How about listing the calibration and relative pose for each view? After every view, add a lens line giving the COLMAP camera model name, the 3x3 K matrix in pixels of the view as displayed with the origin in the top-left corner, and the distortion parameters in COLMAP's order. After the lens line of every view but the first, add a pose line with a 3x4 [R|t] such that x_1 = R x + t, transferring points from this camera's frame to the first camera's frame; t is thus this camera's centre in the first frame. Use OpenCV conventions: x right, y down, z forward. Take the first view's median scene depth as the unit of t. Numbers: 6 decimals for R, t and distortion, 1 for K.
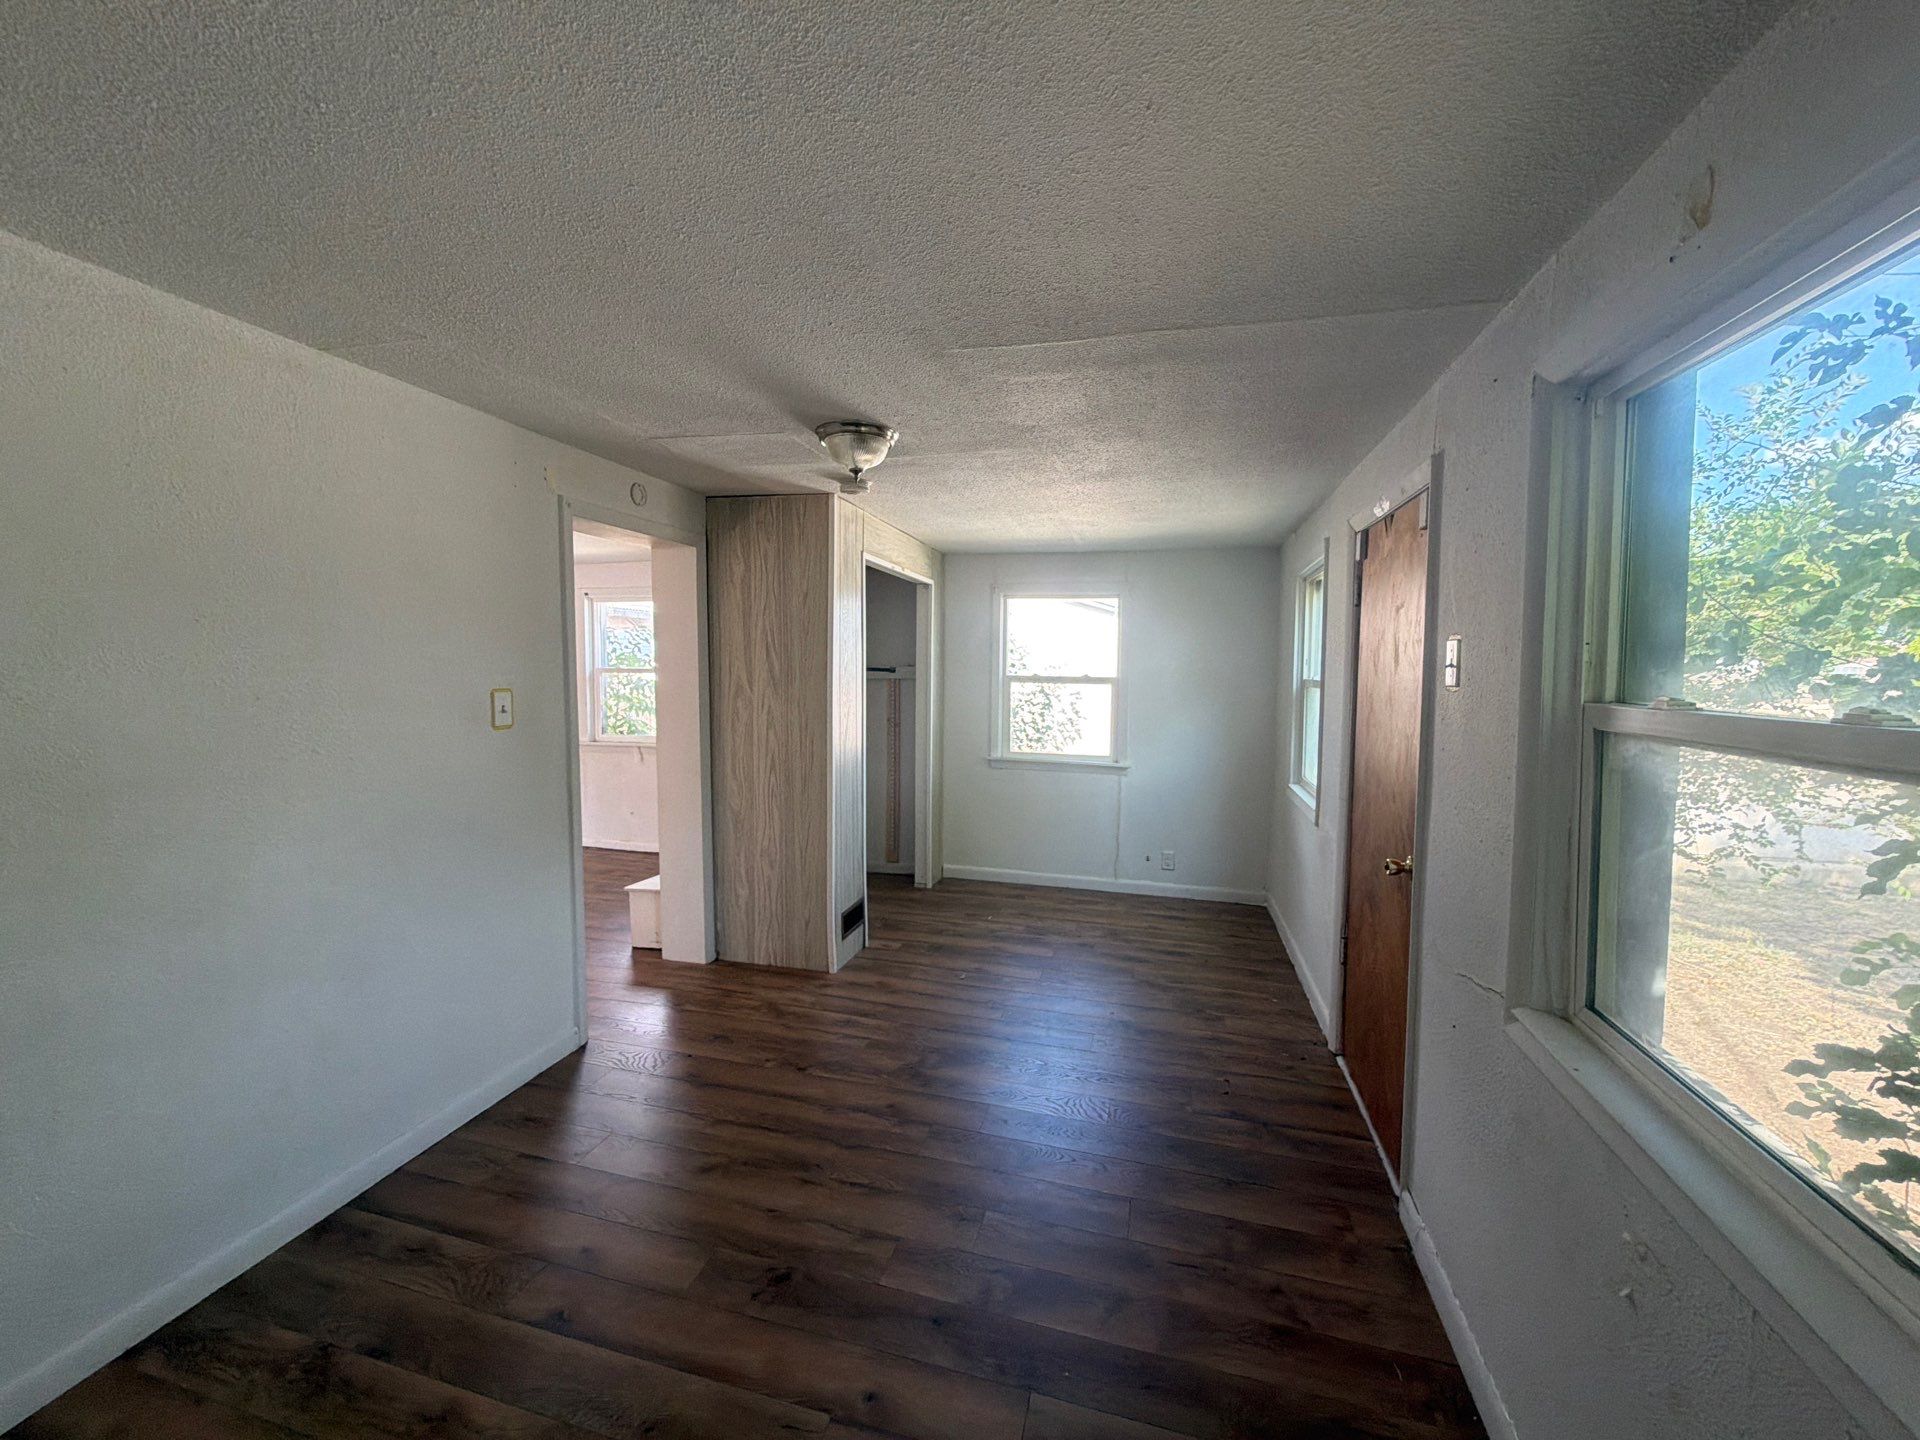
lens RADIAL K [[766.4, 0, 957.2], [0, 766.4, 719.5], [0, 0, 1]] dist [0.002101, -0.000108]
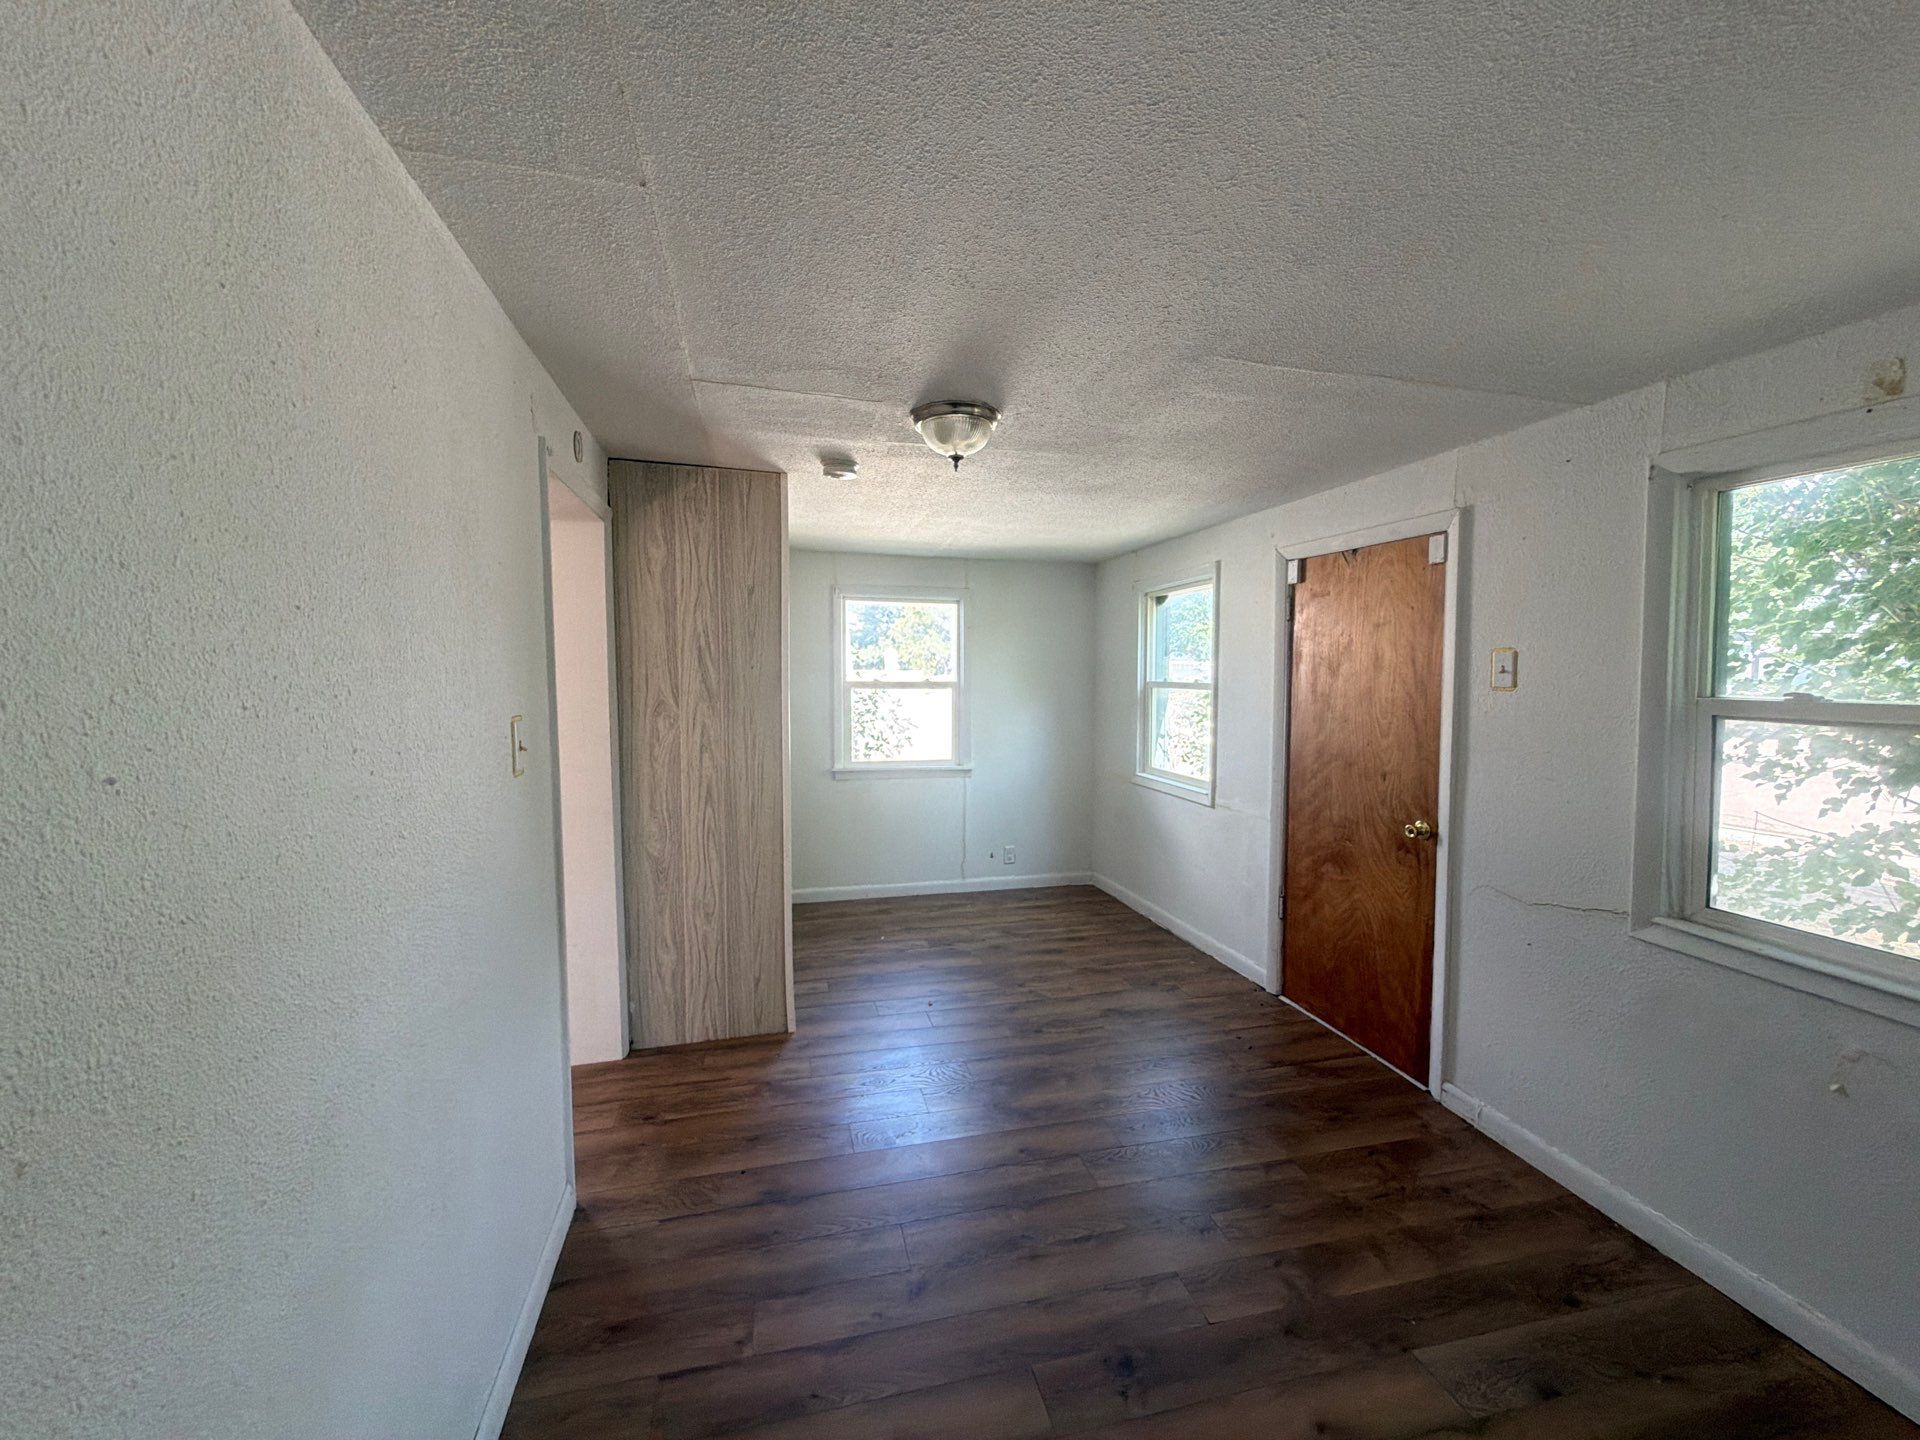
lens RADIAL K [[766.4, 0, 957.2], [0, 766.4, 719.5], [0, 0, 1]] dist [0.002101, -0.000108]
pose [[0.872139, -0.038990, 0.487702, -0.406758], [0.040536, 0.999151, 0.007389, -0.017746], [-0.487576, 0.013325, 0.872979, 0.154441]]
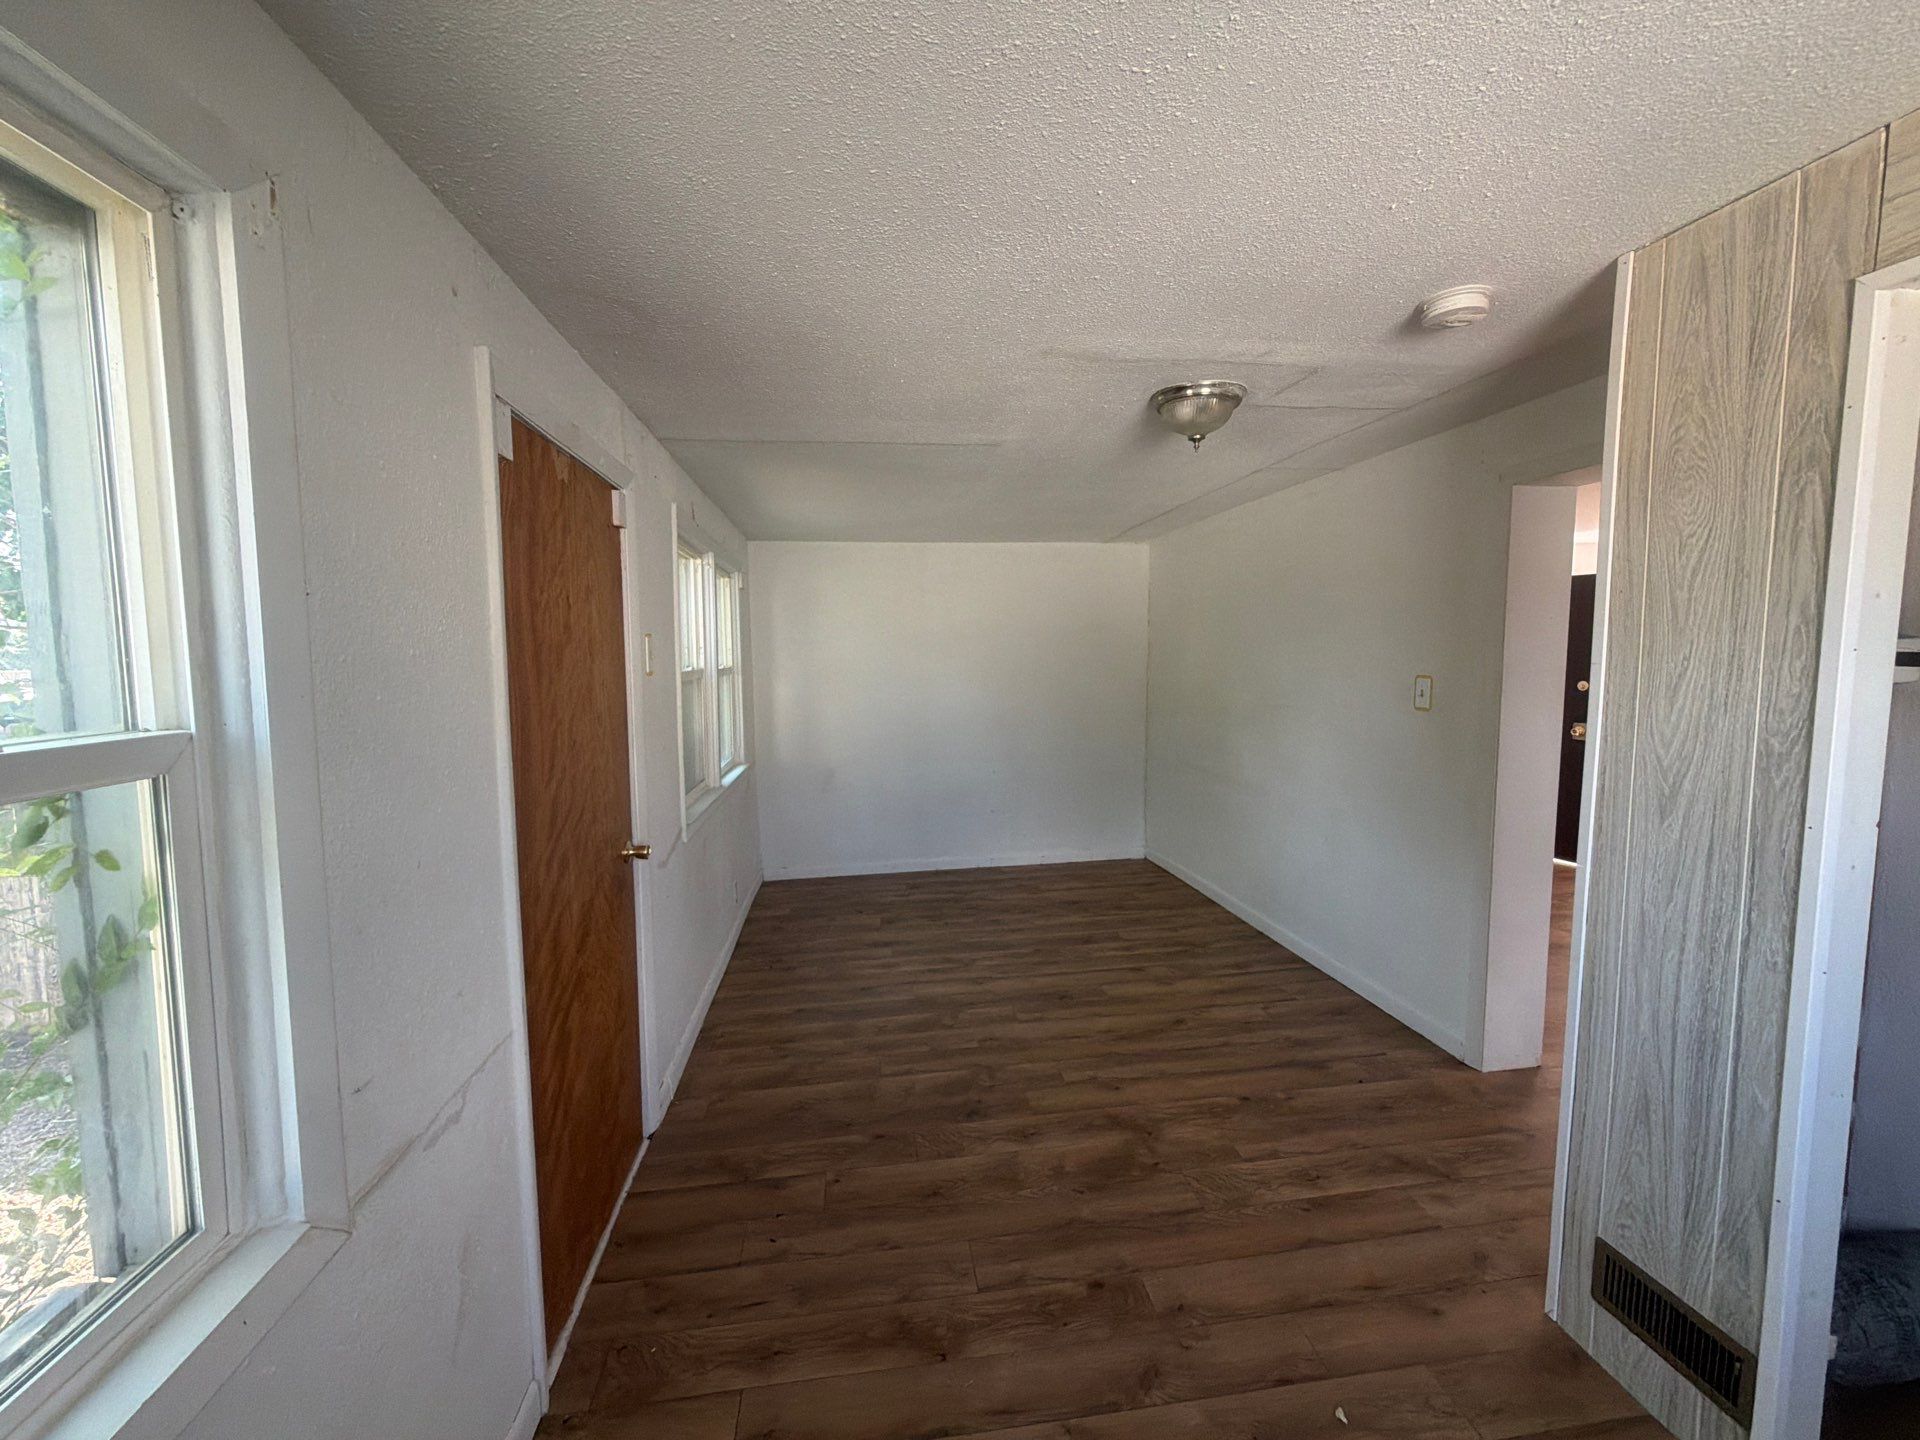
lens RADIAL K [[752.5, 0, 977.1], [0, 752.5, 715.4], [0, 0, 1]] dist [-0.000108, -0.000195]
pose [[-0.911099, 0.028034, -0.411234, 0.331537], [-0.030454, 0.990379, 0.134987, -0.078689], [0.411062, 0.135510, -0.901480, 1.214992]]
